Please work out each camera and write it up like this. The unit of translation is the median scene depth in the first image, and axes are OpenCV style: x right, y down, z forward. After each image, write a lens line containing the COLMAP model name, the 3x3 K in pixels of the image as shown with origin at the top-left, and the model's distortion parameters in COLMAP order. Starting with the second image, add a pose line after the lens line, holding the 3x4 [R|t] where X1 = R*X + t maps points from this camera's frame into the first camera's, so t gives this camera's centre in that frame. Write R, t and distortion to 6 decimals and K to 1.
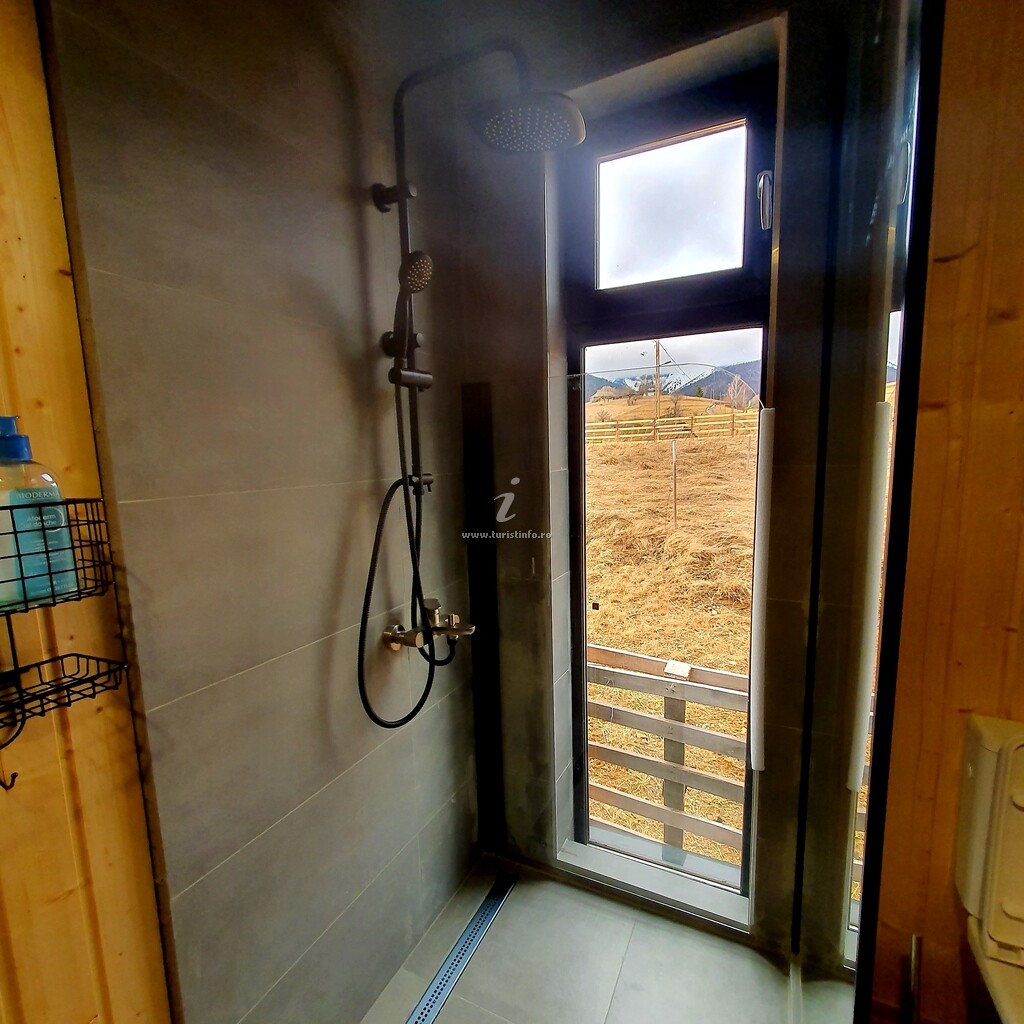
lens RADIAL K [[545.3, 0, 500.9], [0, 545.3, 531.4], [0, 0, 1]] dist [-0.001142, -0.000141]
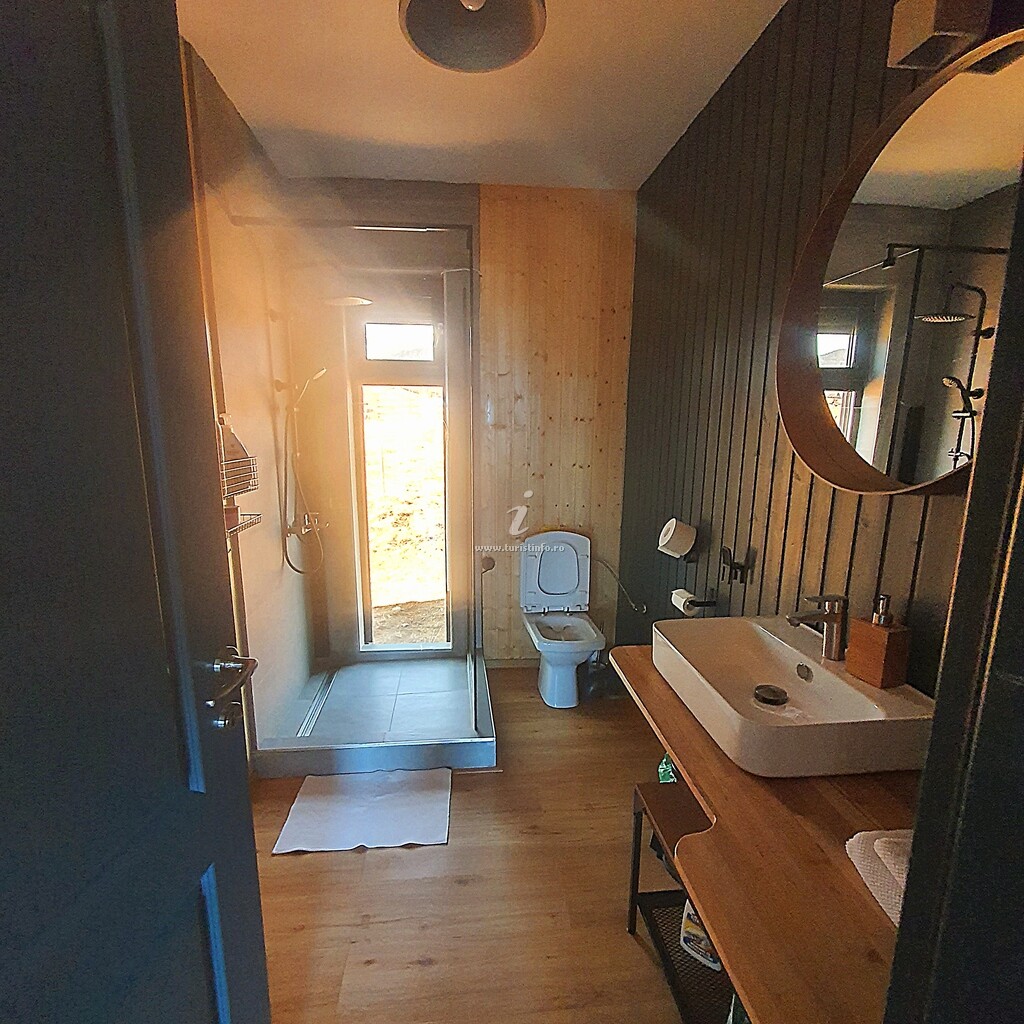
lens RADIAL K [[537.2, 0, 510.3], [0, 537.2, 536.8], [0, 0, 1]] dist [0.000170, -0.000234]
pose [[0.839761, -0.074488, 0.537822, -0.508626], [0.046005, 0.996744, 0.066216, 0.108679], [-0.541003, -0.030863, 0.840454, -1.006752]]
